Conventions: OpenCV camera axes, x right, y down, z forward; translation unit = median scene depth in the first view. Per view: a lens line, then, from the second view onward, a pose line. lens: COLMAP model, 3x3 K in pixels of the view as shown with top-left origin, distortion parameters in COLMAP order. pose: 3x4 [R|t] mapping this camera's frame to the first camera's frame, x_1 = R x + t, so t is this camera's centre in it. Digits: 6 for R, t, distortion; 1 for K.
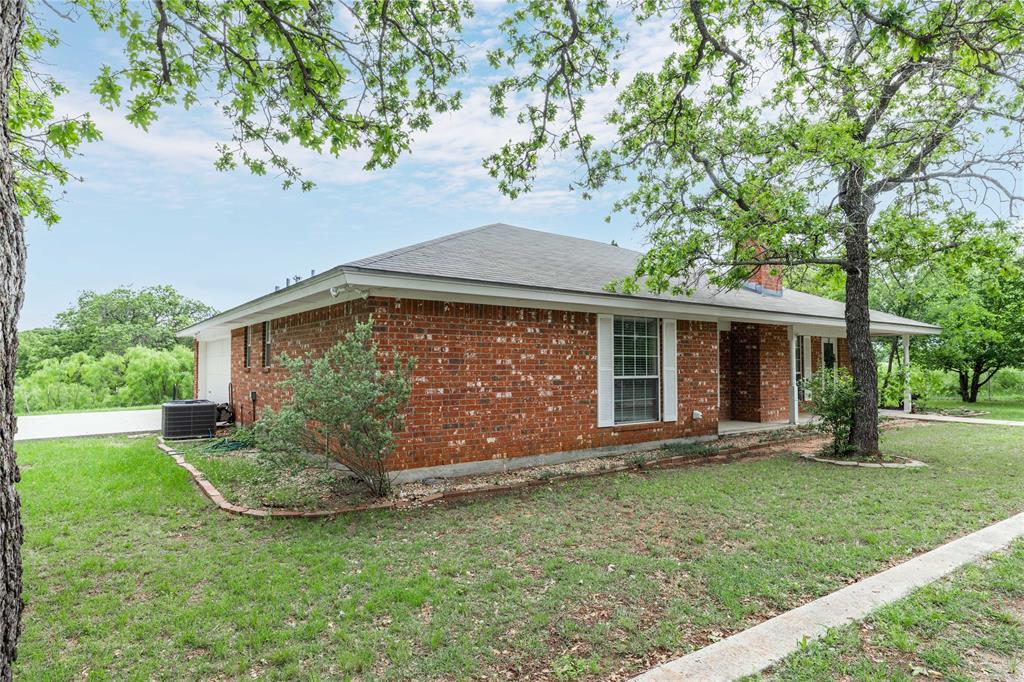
lens RADIAL K [[577.4, 0, 515.9], [0, 577.4, 345.9], [0, 0, 1]] dist [0.003391, 0.000014]
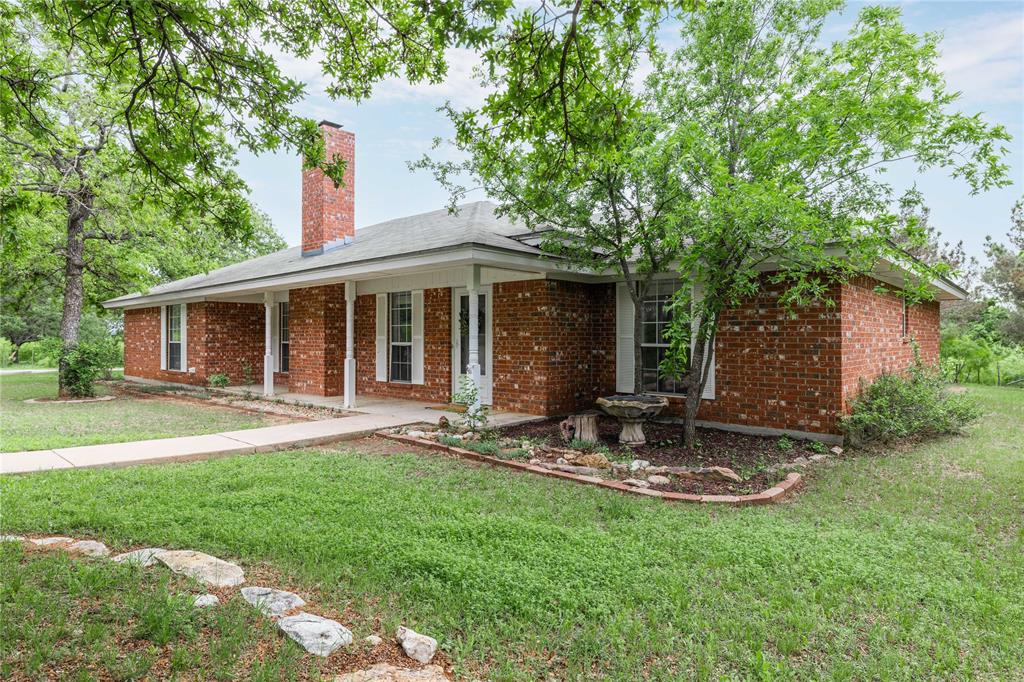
lens RADIAL K [[577.4, 0, 510.5], [0, 577.4, 340.0], [0, 0, 1]] dist [0.003391, 0.000014]
pose [[0.195828, -0.004492, -0.980628, 2.289318], [0.029724, 0.999557, 0.001357, 0.084865], [0.980188, -0.029414, 0.195875, 1.874246]]
